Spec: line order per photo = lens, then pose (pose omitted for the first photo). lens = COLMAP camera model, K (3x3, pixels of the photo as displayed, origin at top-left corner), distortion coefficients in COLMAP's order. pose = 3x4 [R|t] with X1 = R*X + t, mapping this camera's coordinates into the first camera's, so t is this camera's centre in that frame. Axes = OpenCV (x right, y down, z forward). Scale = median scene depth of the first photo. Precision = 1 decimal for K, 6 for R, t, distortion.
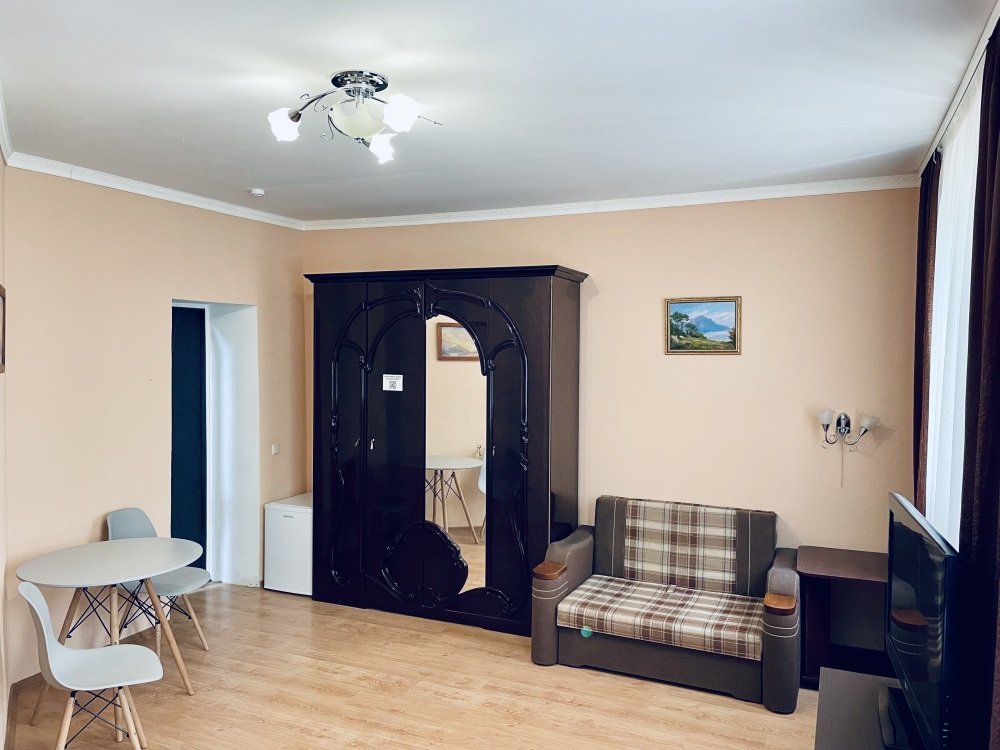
lens RADIAL K [[757.6, 0, 489.6], [0, 757.6, 368.7], [0, 0, 1]] dist [0.089771, -0.118225]
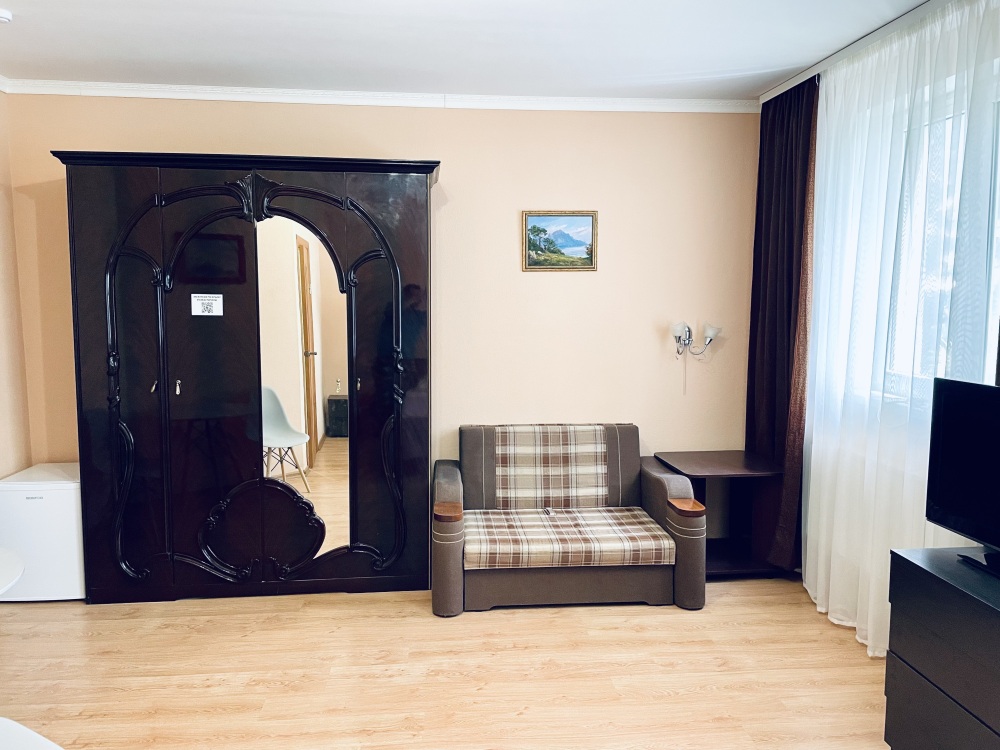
lens RADIAL K [[757.6, 0, 500.0], [0, 757.6, 366.4], [0, 0, 1]] dist [0.089771, -0.118225]
pose [[0.867133, -0.051568, 0.495400, -0.282908], [0.016129, 0.997011, 0.075551, 0.029358], [-0.497815, -0.057522, 0.865373, 0.204650]]
